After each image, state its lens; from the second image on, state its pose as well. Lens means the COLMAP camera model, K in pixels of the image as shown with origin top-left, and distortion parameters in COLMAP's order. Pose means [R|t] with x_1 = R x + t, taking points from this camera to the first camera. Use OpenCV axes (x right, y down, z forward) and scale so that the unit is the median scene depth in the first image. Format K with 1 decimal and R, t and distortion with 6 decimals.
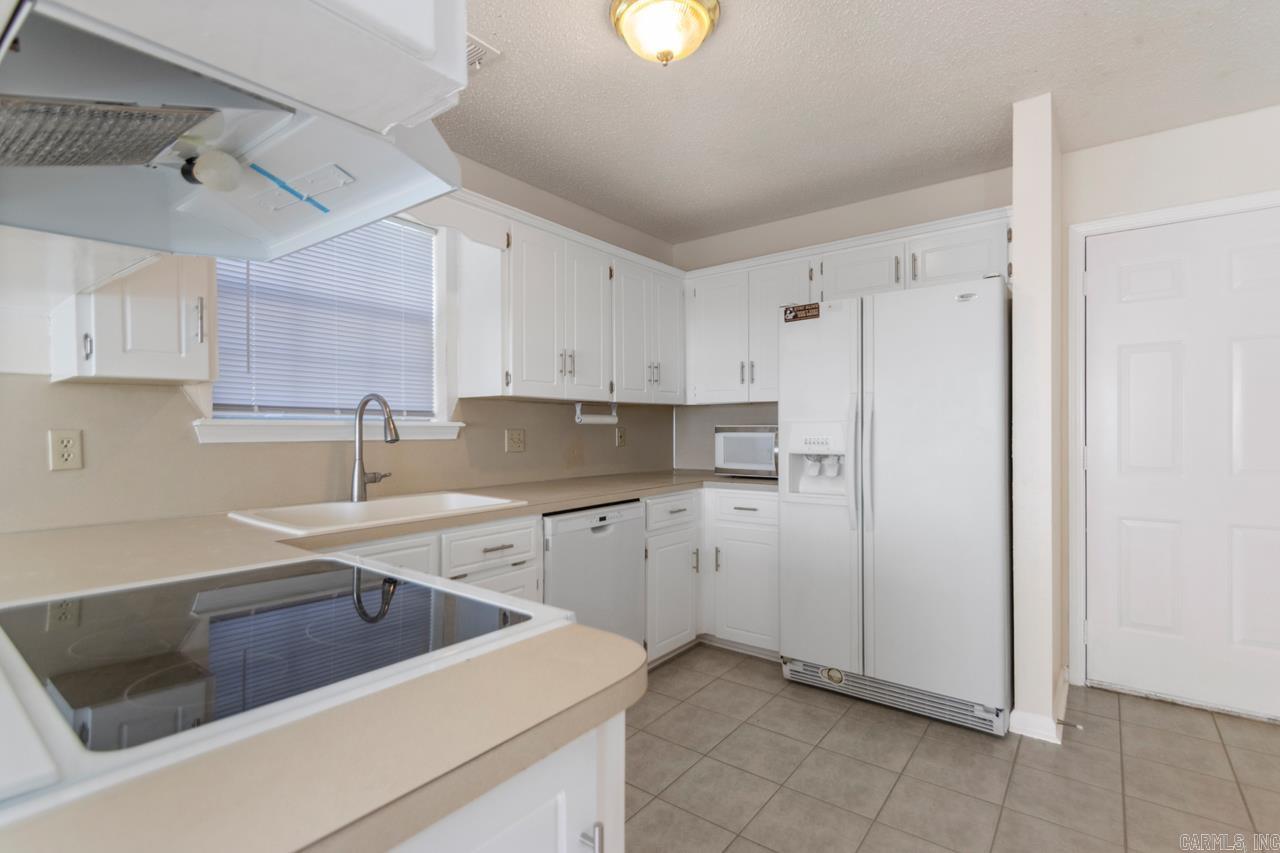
lens RADIAL K [[591.0, 0, 645.3], [0, 591.0, 428.1], [0, 0, 1]] dist [0.019700, -0.015902]
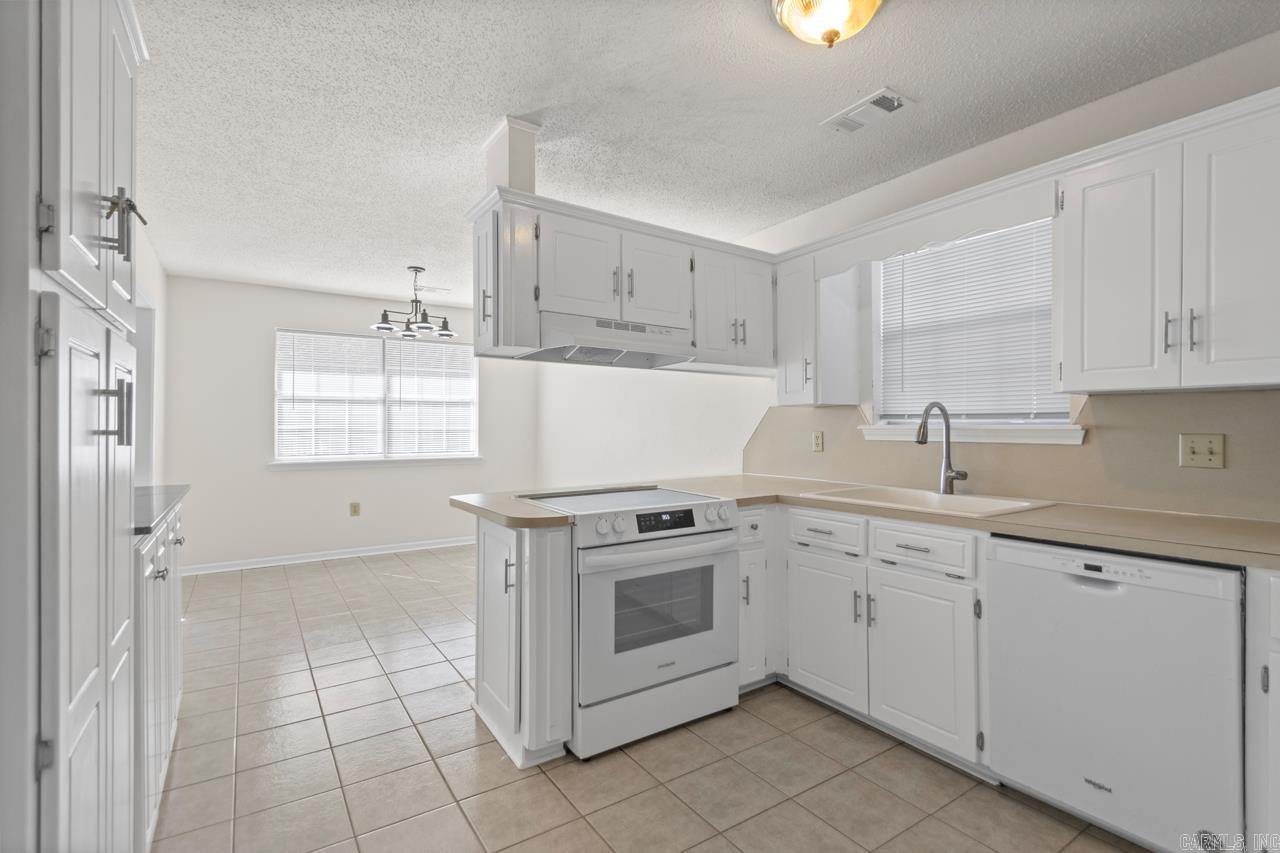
lens RADIAL K [[581.2, 0, 640.0], [0, 581.2, 426.5], [0, 0, 1]] dist [0.001028, -0.000098]
pose [[-0.339535, -0.006203, -0.940573, 0.675145], [-0.003841, 0.999979, -0.005208, 0.000120], [0.940586, 0.001844, -0.339551, 0.699744]]
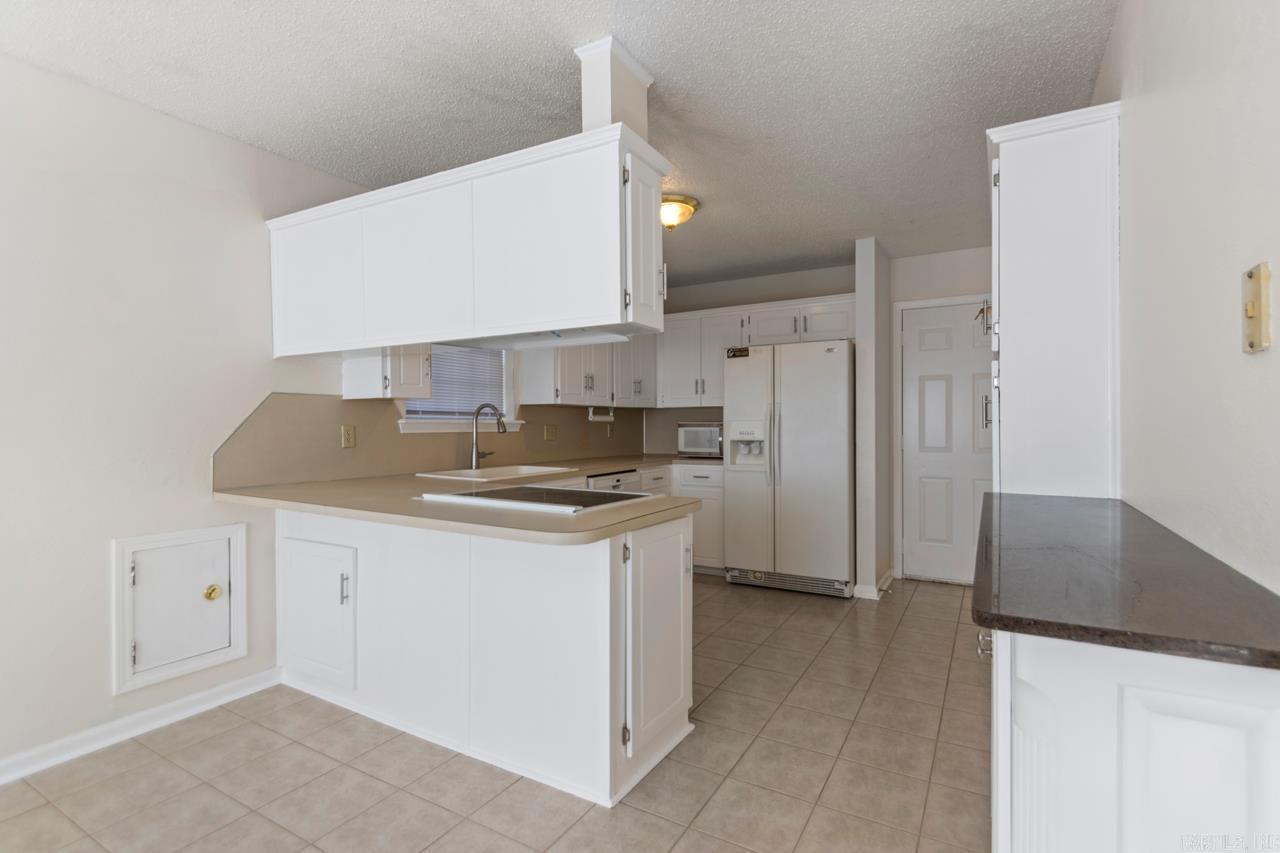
lens RADIAL K [[600.6, 0, 641.3], [0, 600.6, 422.6], [0, 0, 1]] dist [-0.001741, -0.000784]
pose [[0.992553, 0.000493, 0.121812, -0.196176], [-0.000178, 0.999997, -0.002594, -0.000537], [-0.121813, 0.002553, 0.992550, -0.590970]]
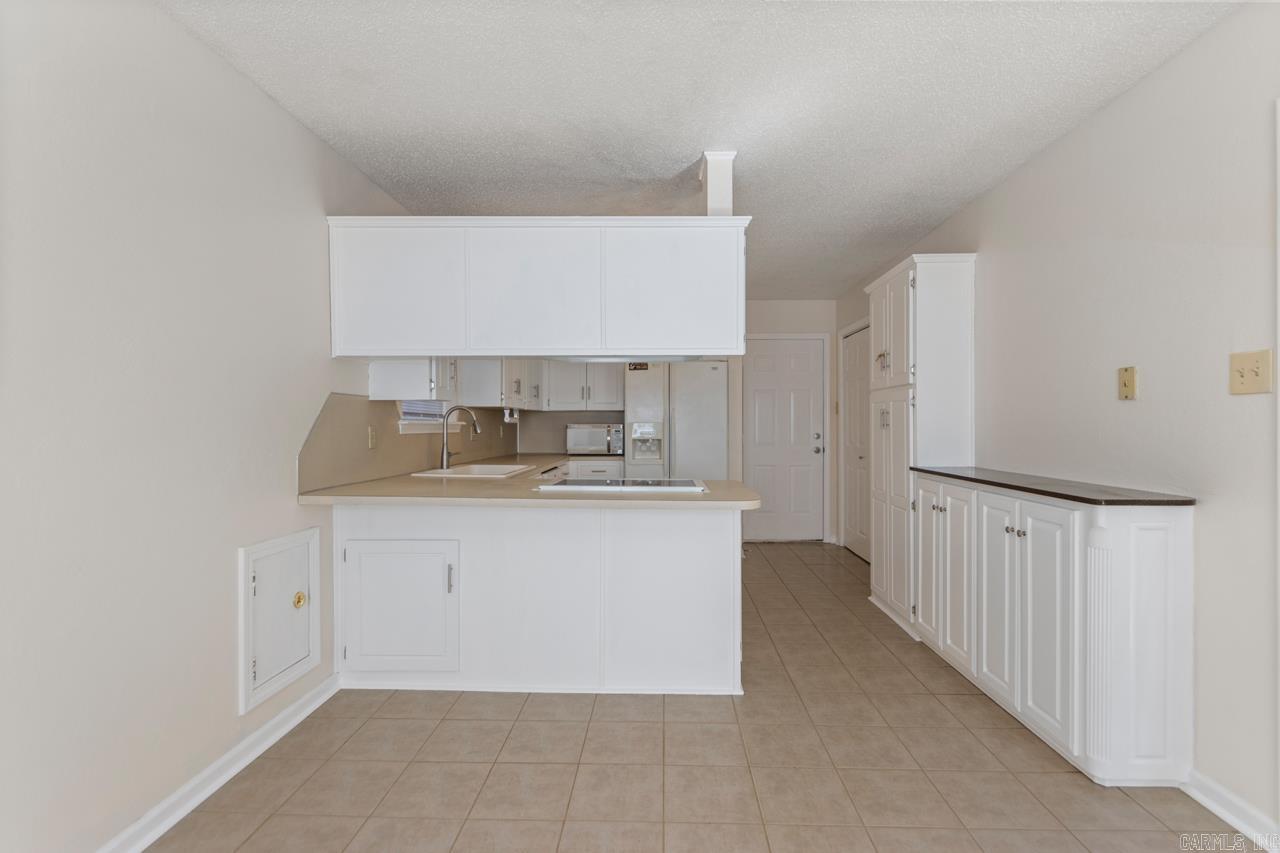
lens RADIAL K [[600.6, 0, 641.3], [0, 600.6, 422.6], [0, 0, 1]] dist [-0.001741, -0.000784]
pose [[0.817611, 0.004786, 0.575751, -0.860806], [-0.002073, 0.999983, -0.005369, -0.000235], [-0.575768, 0.003196, 0.817607, -0.612586]]
